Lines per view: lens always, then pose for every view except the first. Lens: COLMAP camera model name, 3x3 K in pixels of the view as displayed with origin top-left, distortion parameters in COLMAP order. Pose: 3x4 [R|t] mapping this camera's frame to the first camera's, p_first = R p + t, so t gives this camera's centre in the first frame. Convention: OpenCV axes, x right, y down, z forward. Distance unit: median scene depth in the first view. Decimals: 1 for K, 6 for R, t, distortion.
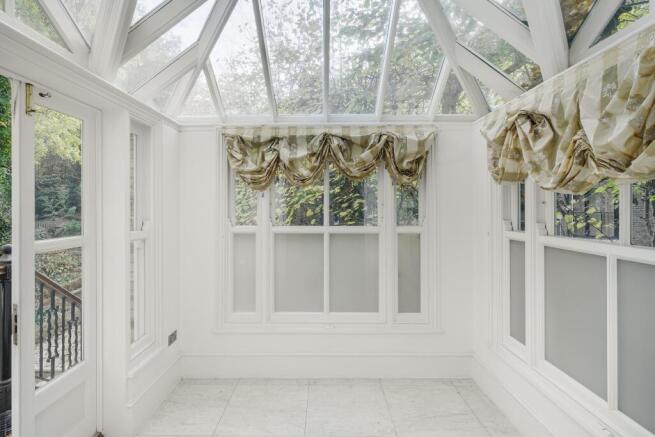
lens RADIAL K [[310.8, 0, 326.2], [0, 310.8, 213.7], [0, 0, 1]] dist [0.002988, 0.000116]
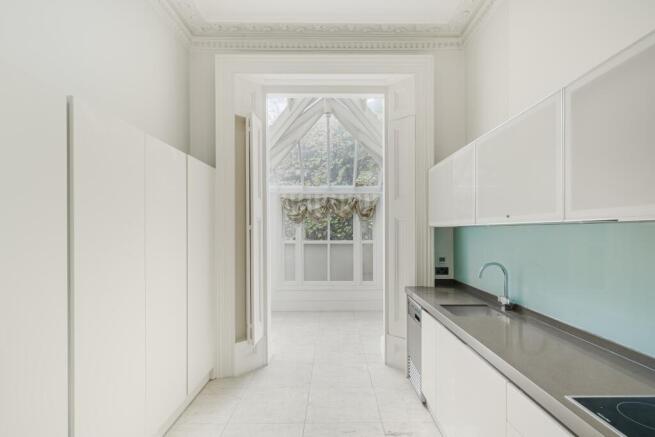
lens RADIAL K [[310.8, 0, 330.8], [0, 310.8, 220.9], [0, 0, 1]] dist [0.002988, 0.000116]
pose [[0.999989, -0.000997, 0.004604, 0.005722], [0.001207, 0.998947, -0.045856, 0.005697], [-0.004553, 0.045861, 0.998937, -1.157218]]
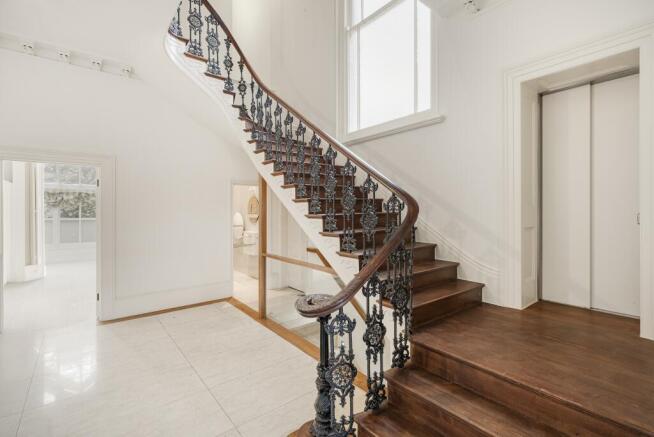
lens RADIAL K [[310.3, 0, 328.7], [0, 310.3, 212.4], [0, 0, 1]] dist [0.002988, 0.000116]
pose [[0.772189, -0.001164, 0.635392, -0.065030], [0.002461, 0.999996, -0.001159, -0.010473], [-0.635389, 0.002459, 0.772189, -3.595191]]
